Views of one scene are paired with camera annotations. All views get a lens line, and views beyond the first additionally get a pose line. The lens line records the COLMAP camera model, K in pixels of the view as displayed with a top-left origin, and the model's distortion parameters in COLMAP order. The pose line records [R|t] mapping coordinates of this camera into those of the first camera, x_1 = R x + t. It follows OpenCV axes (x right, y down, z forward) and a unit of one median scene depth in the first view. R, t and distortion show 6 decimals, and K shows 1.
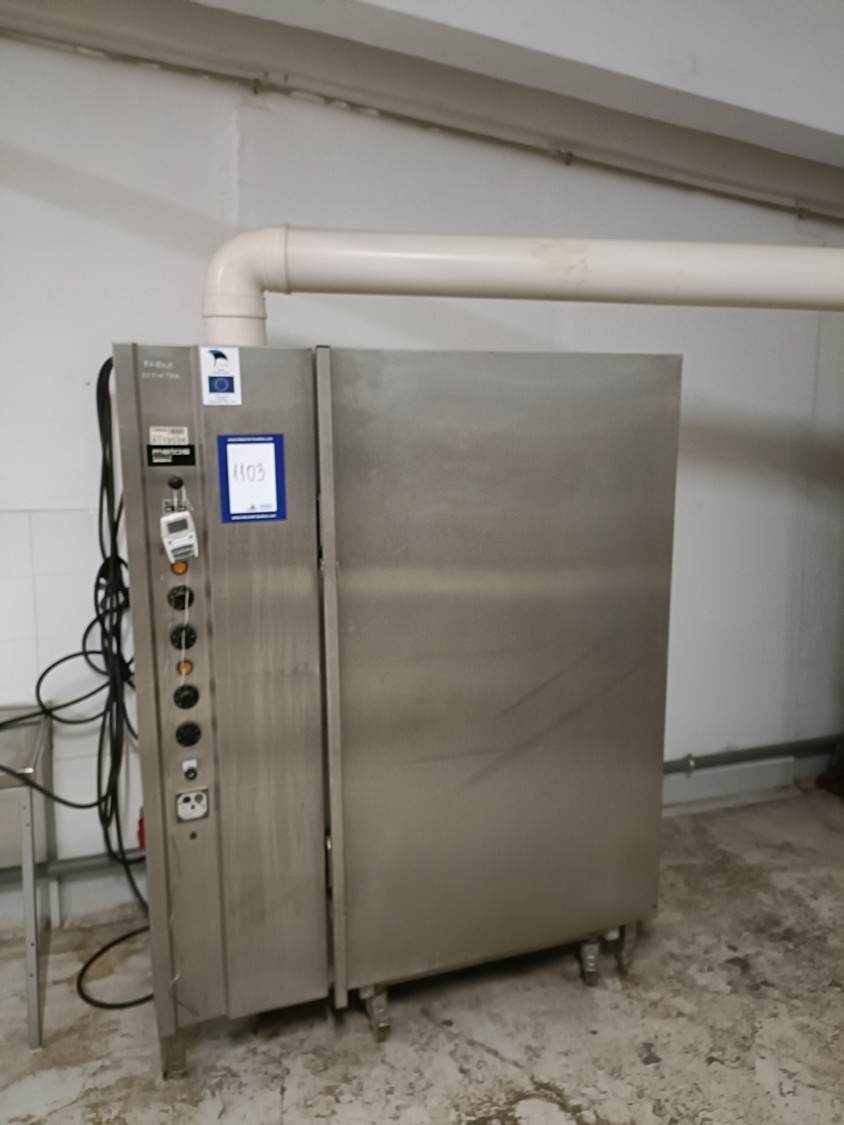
lens RADIAL K [[830.6, 0, 422.0], [0, 830.6, 562.5], [0, 0, 1]] dist [0.034990, -0.010536]
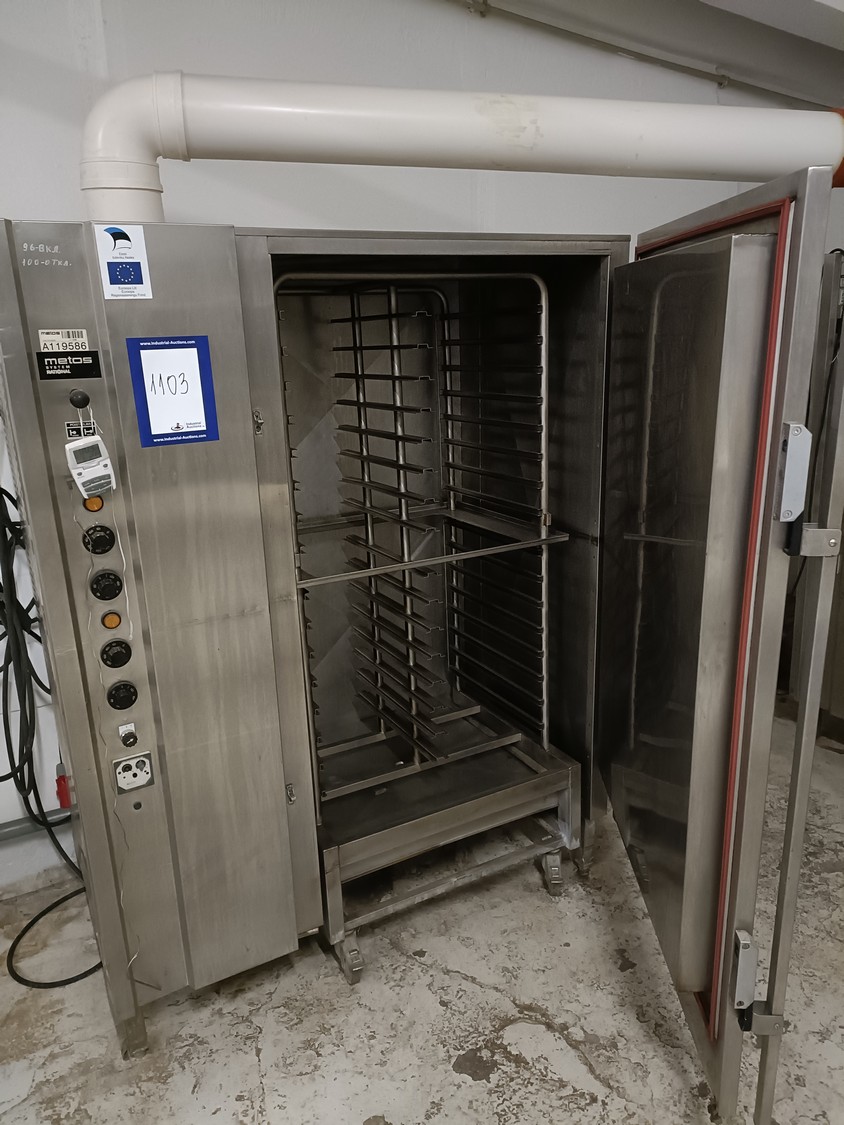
lens RADIAL K [[813.4, 0, 421.2], [0, 813.4, 564.4], [0, 0, 1]] dist [0.056239, -0.029988]
pose [[0.988534, -0.065117, 0.136234, -0.075953], [0.048405, 0.991278, 0.122573, -0.016359], [-0.143028, -0.114573, 0.983065, 0.128171]]
